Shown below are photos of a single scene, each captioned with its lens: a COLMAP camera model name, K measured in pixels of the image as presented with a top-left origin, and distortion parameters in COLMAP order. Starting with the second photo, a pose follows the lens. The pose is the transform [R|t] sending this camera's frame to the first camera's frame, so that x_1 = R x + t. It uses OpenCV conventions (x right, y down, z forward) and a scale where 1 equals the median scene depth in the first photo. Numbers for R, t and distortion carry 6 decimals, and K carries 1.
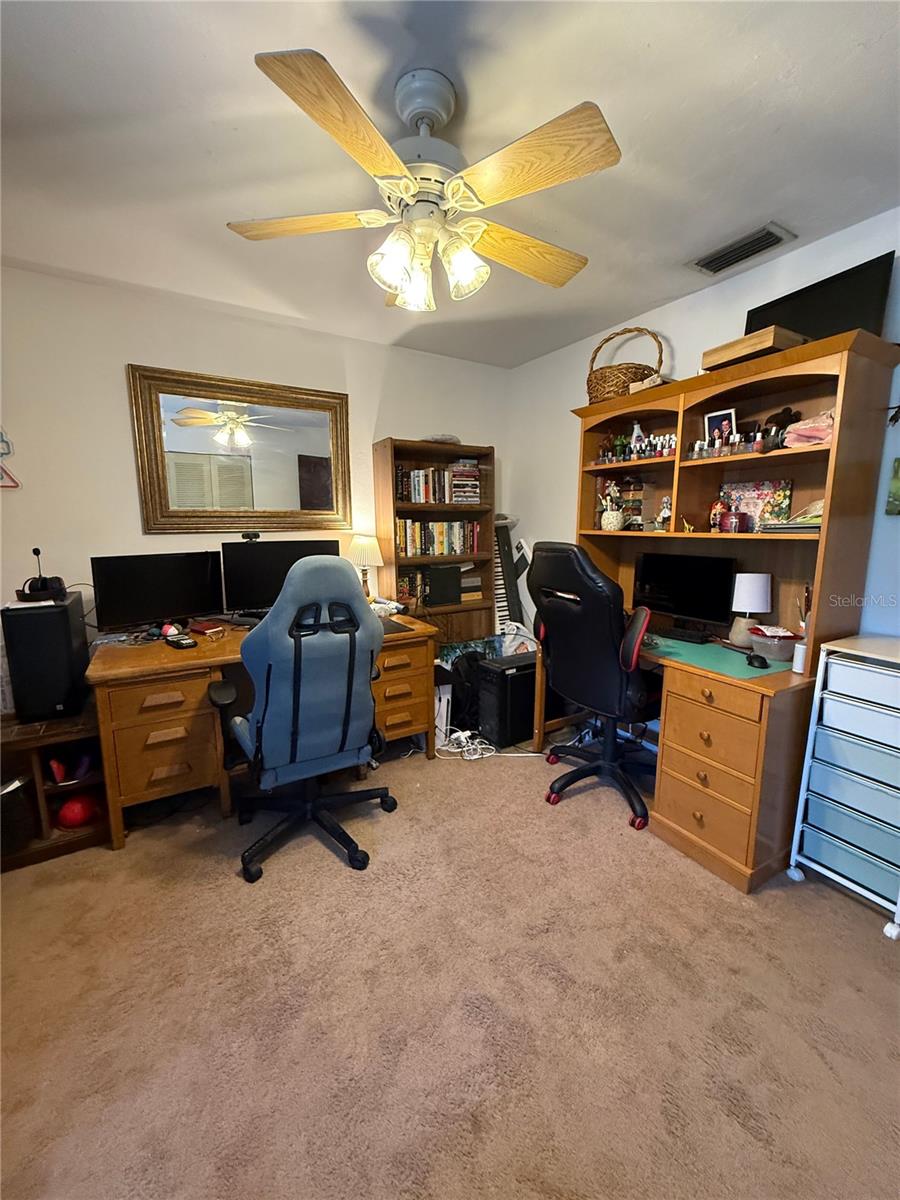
lens RADIAL K [[481.7, 0, 451.5], [0, 481.7, 596.5], [0, 0, 1]] dist [-0.000083, -0.000236]
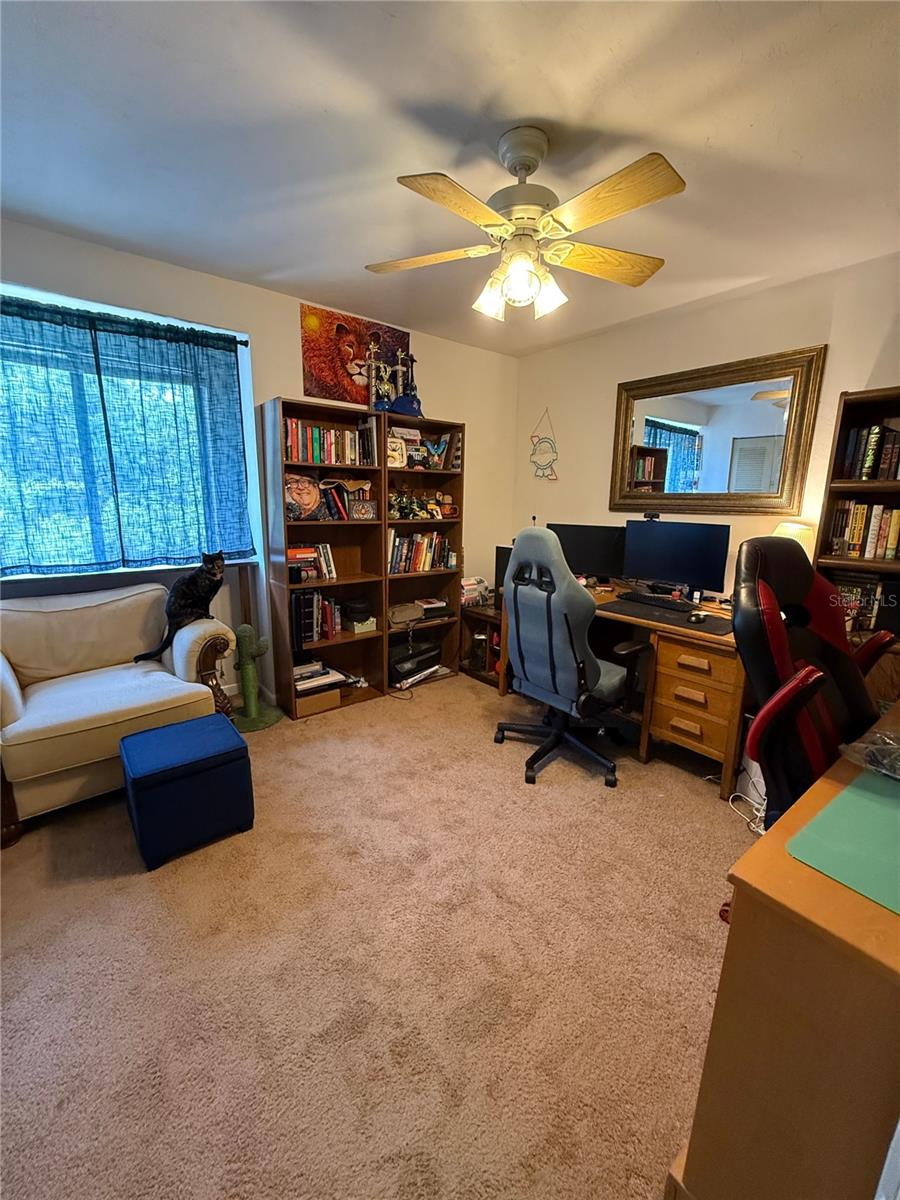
lens RADIAL K [[481.7, 0, 450.9], [0, 481.7, 598.0], [0, 0, 1]] dist [-0.000083, -0.000236]
pose [[0.132158, 0.205697, -0.969651, 0.940945], [-0.175278, 0.967666, 0.181386, -0.089345], [0.975608, 0.145987, 0.163939, 0.561810]]
